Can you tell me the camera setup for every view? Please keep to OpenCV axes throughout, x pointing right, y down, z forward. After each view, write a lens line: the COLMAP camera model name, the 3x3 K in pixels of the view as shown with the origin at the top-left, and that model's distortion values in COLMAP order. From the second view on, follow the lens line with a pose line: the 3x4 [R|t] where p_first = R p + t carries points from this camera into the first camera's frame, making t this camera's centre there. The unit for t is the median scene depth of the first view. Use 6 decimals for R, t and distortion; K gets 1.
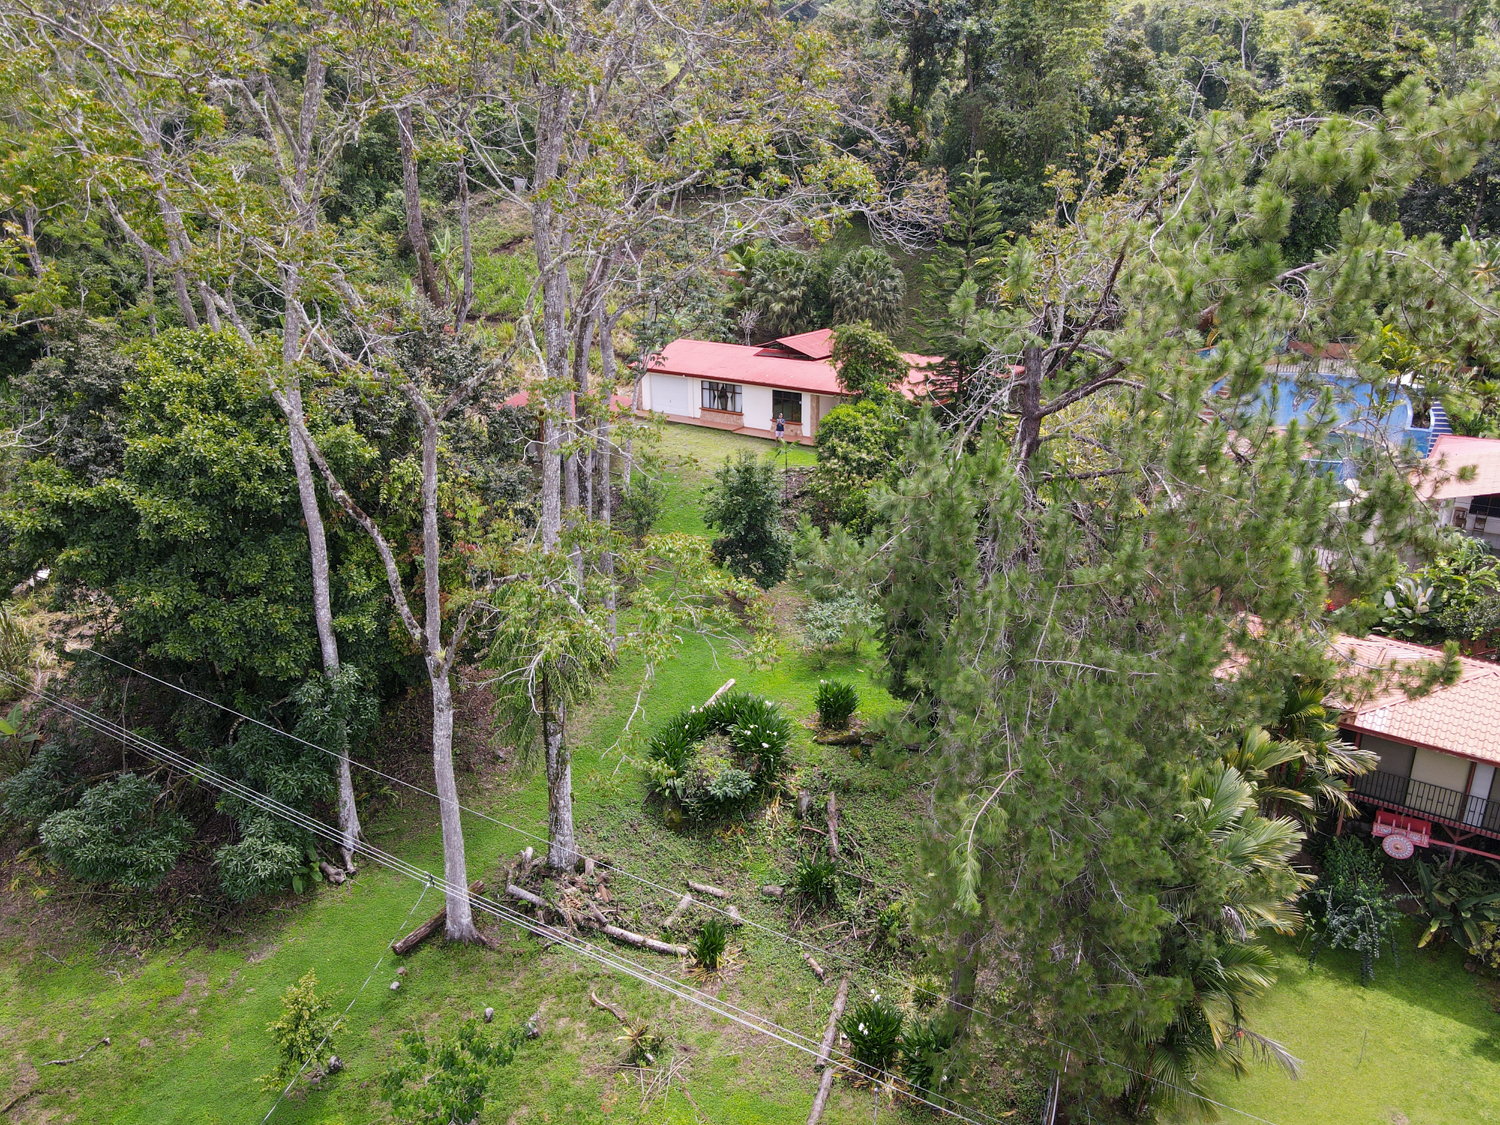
lens RADIAL K [[1092.7, 0, 753.5], [0, 1092.7, 562.0], [0, 0, 1]] dist [0.013201, 0.003962]
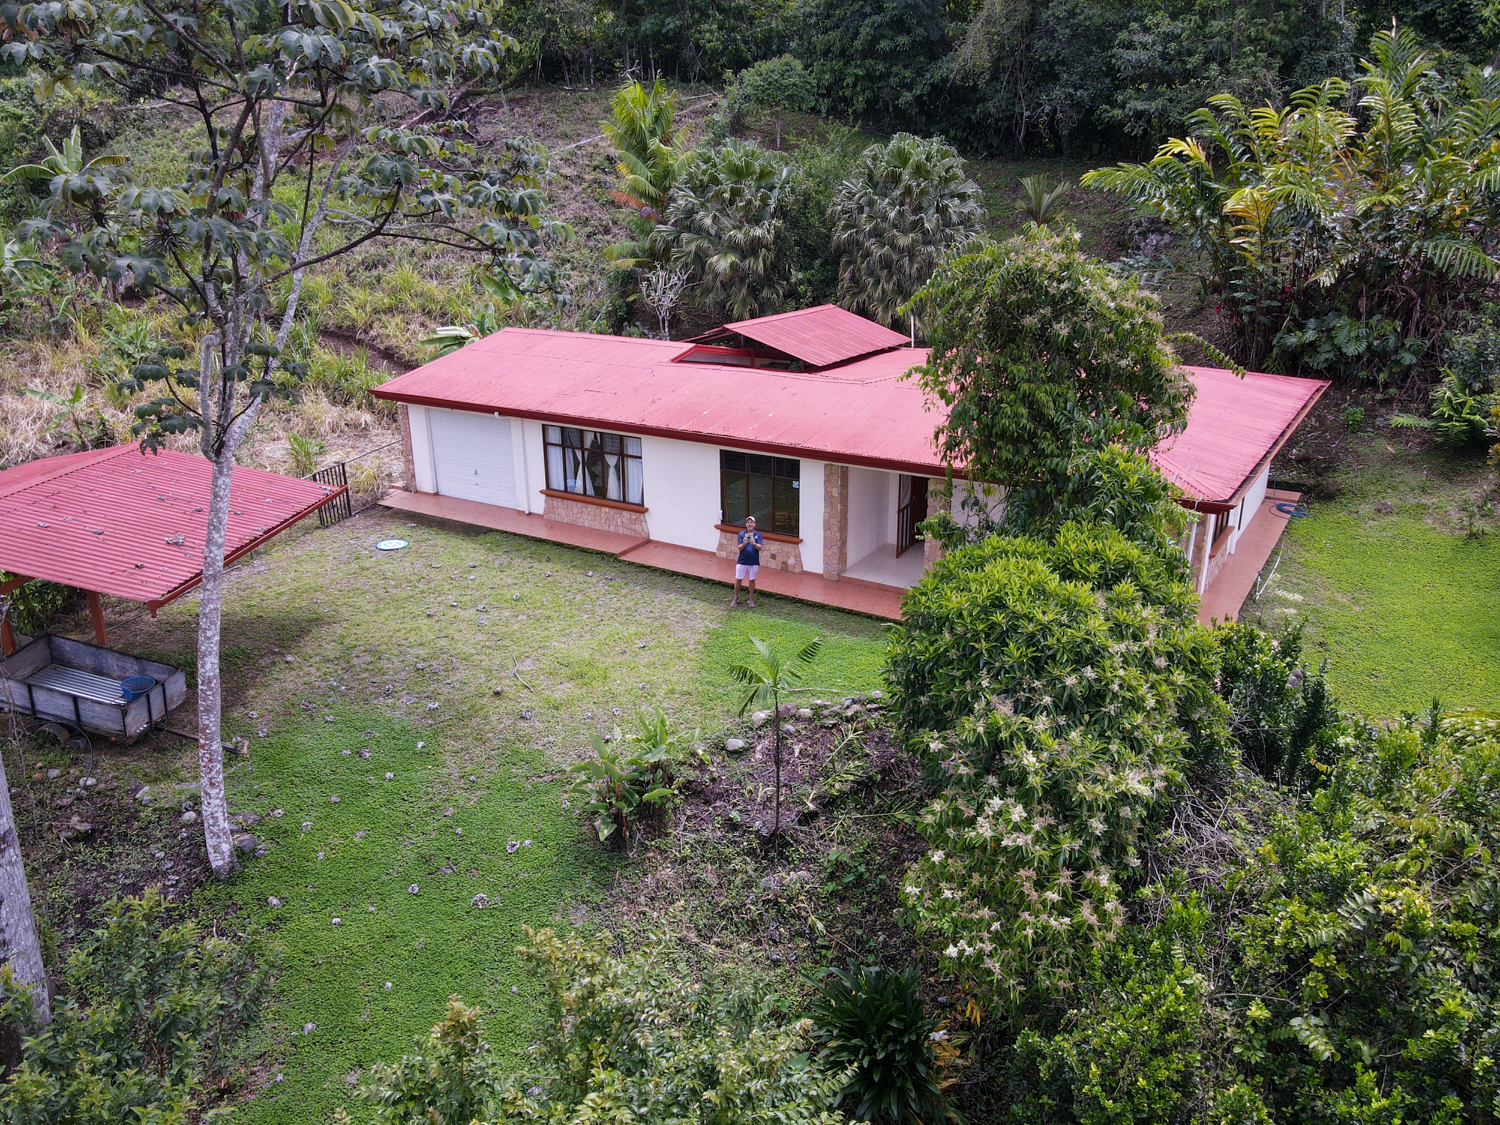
lens RADIAL K [[1092.7, 0, 749.7], [0, 1092.7, 569.5], [0, 0, 1]] dist [0.013201, 0.003962]
pose [[0.998534, -0.020735, 0.049999, 0.008557], [0.020906, 0.999777, -0.002893, -0.125257], [-0.049928, 0.003934, 0.998745, 0.677315]]
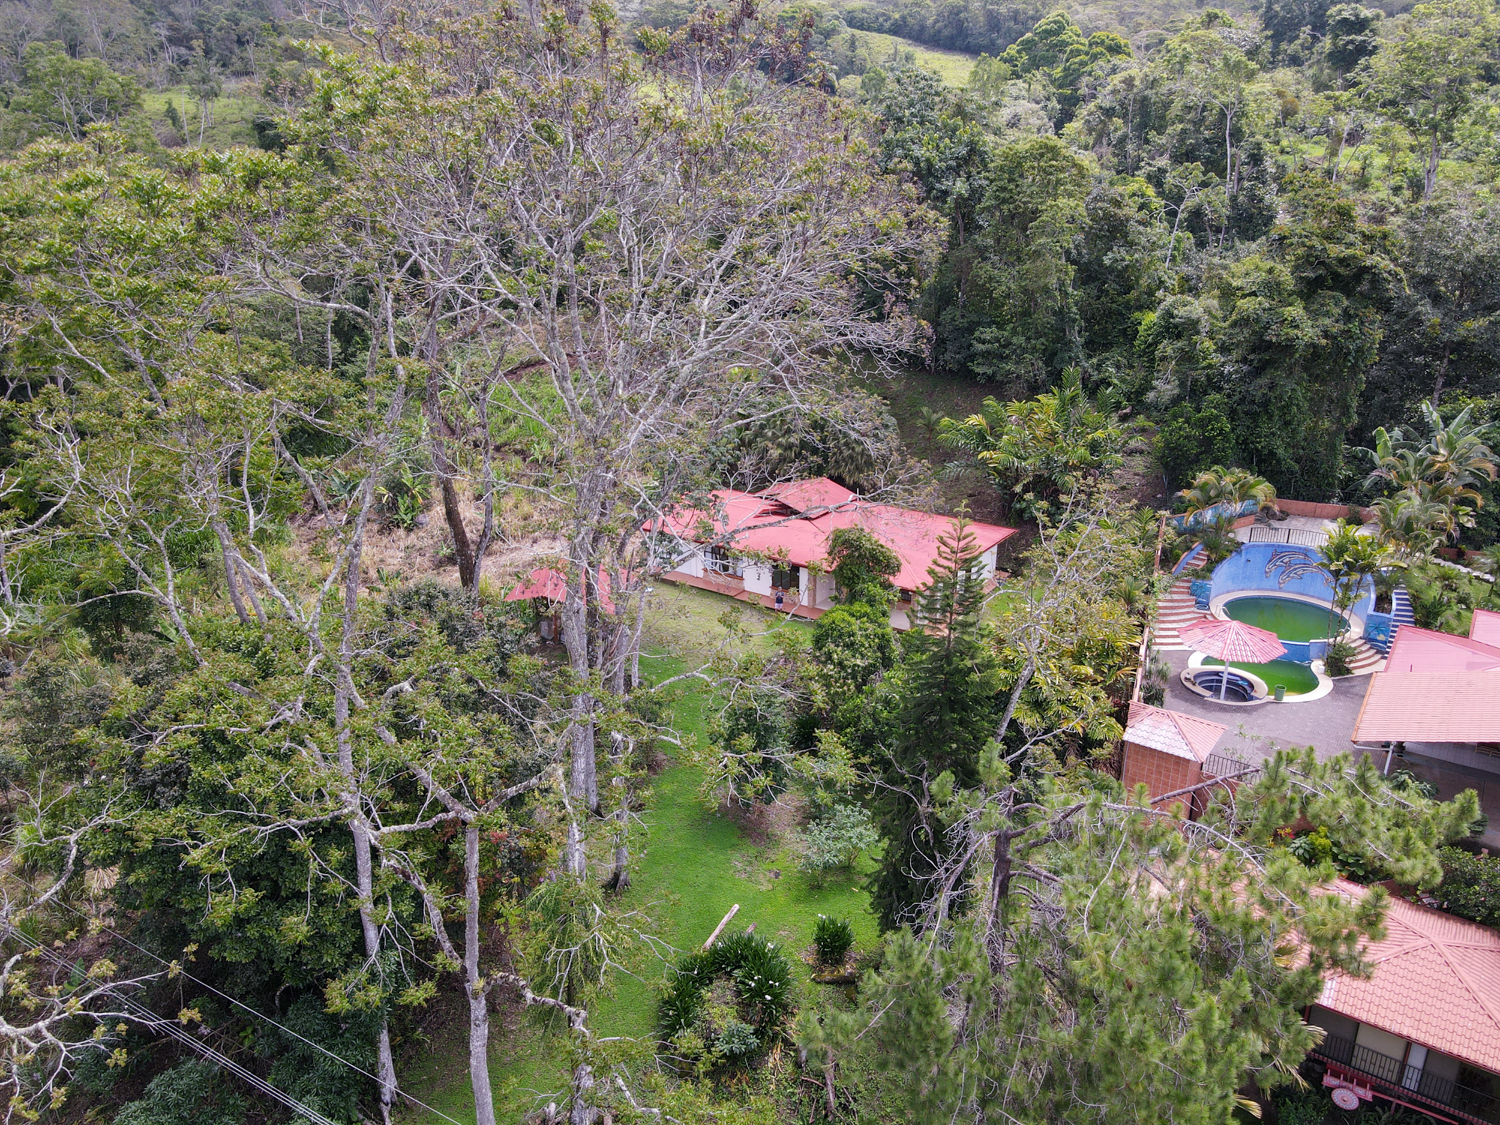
lens RADIAL K [[1092.7, 0, 753.7], [0, 1092.7, 564.6], [0, 0, 1]] dist [0.013201, 0.003962]
pose [[0.999992, -0.001370, 0.003830, -0.004489], [0.001352, 0.999988, 0.004682, -0.172830], [-0.003836, -0.004677, 0.999982, -0.058057]]
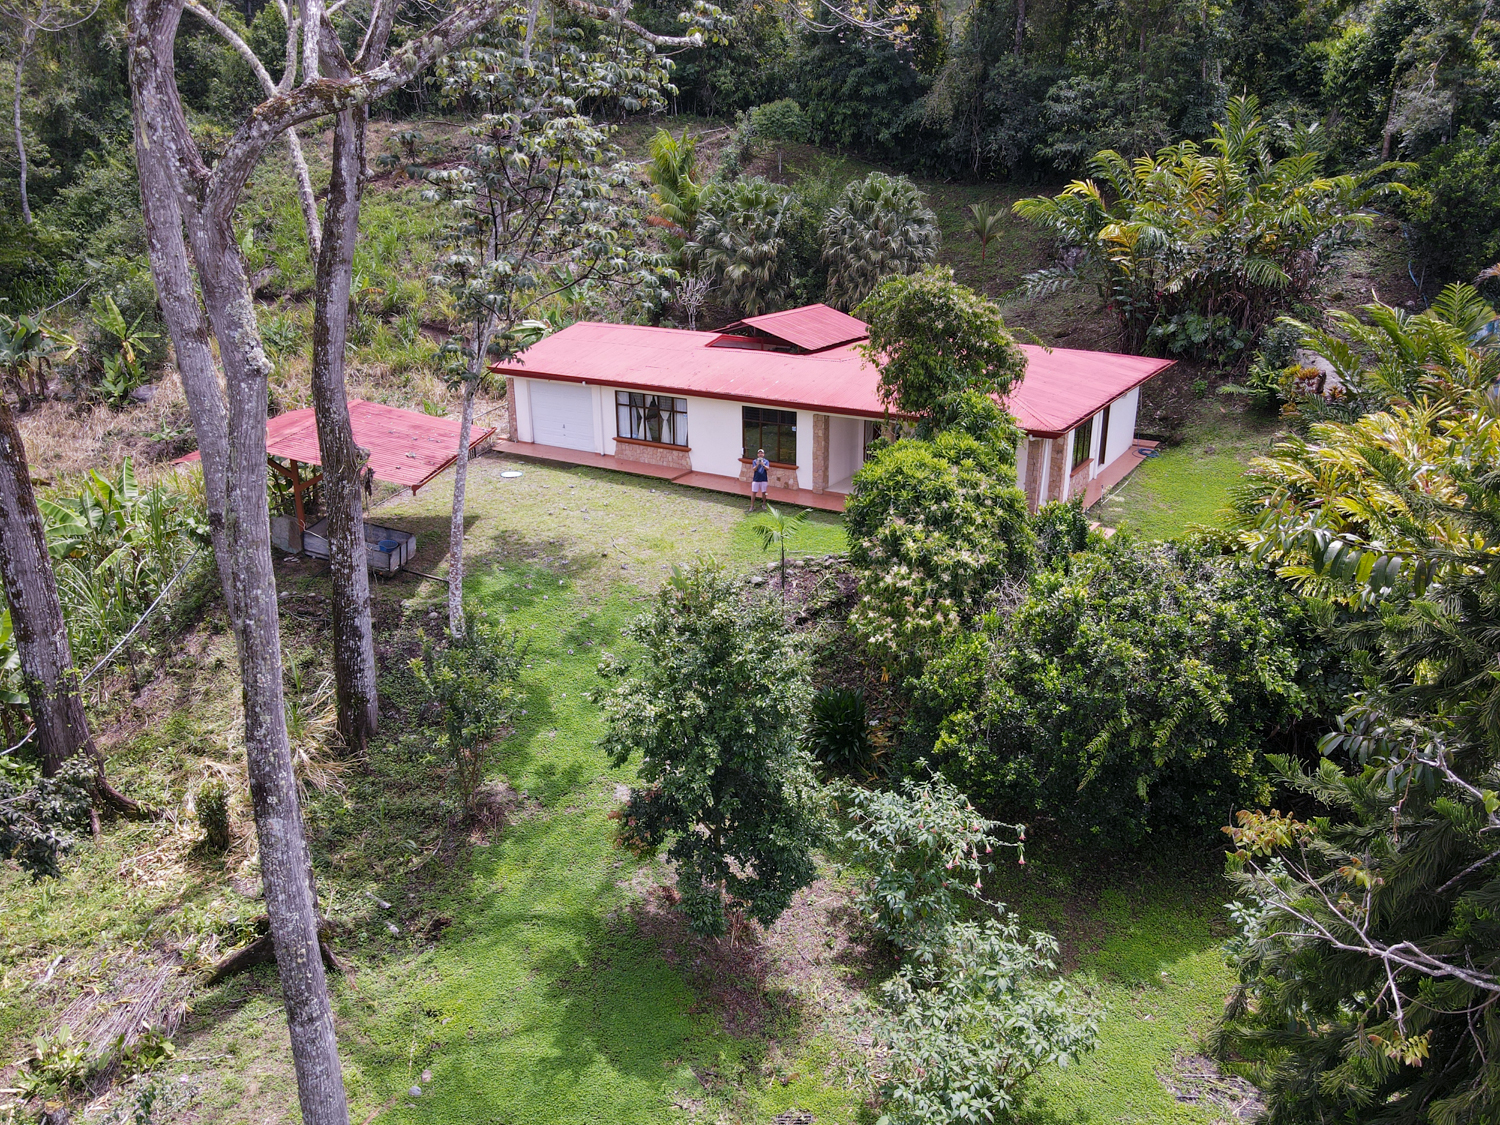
lens RADIAL K [[1092.7, 0, 757.7], [0, 1092.7, 562.7], [0, 0, 1]] dist [0.013201, 0.003962]
pose [[0.998127, -0.022311, 0.056967, -0.008914], [0.022414, 0.999748, -0.001175, -0.084187], [-0.056926, 0.002449, 0.998375, 0.485437]]
